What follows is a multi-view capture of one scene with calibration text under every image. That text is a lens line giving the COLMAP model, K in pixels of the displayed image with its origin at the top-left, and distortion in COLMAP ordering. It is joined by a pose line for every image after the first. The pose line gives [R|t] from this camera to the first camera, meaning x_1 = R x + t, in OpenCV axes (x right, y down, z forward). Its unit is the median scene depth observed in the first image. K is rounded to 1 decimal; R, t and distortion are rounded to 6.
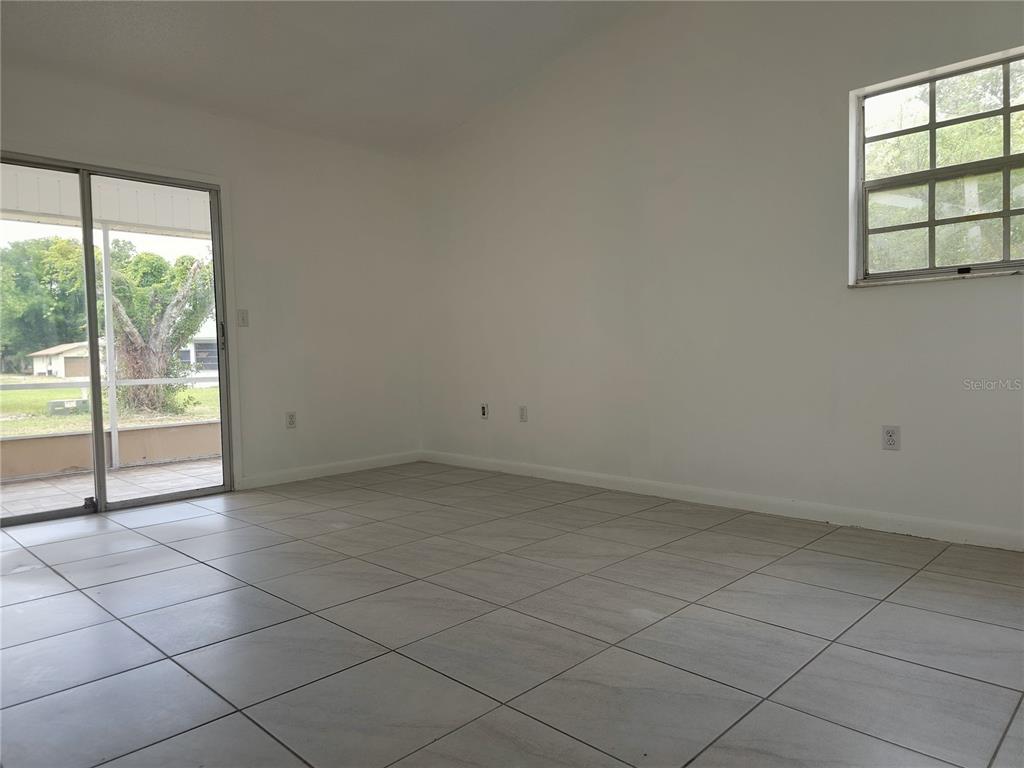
lens RADIAL K [[694.1, 0, 507.3], [0, 694.1, 383.0], [0, 0, 1]] dist [0.053817, -0.055756]
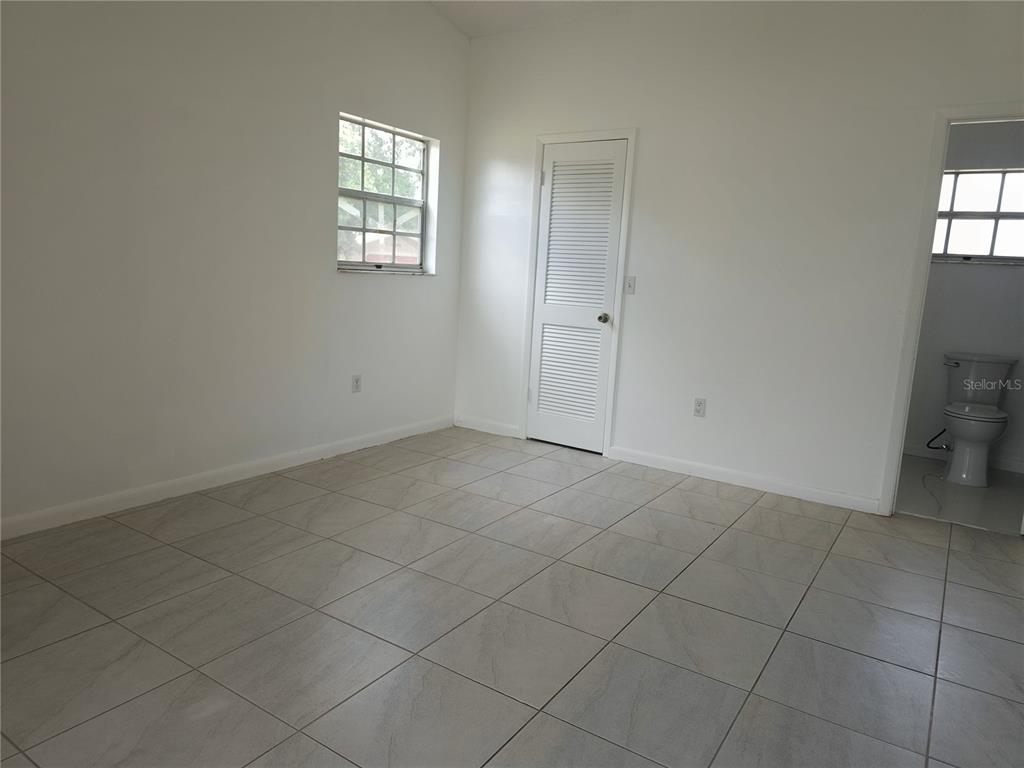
lens RADIAL K [[694.1, 0, 504.8], [0, 694.1, 384.7], [0, 0, 1]] dist [0.053817, -0.055756]
pose [[-0.188868, -0.149873, 0.970498, -0.915620], [0.002060, 0.988222, 0.153011, -0.141027], [-0.982000, 0.030898, -0.186335, 1.053636]]
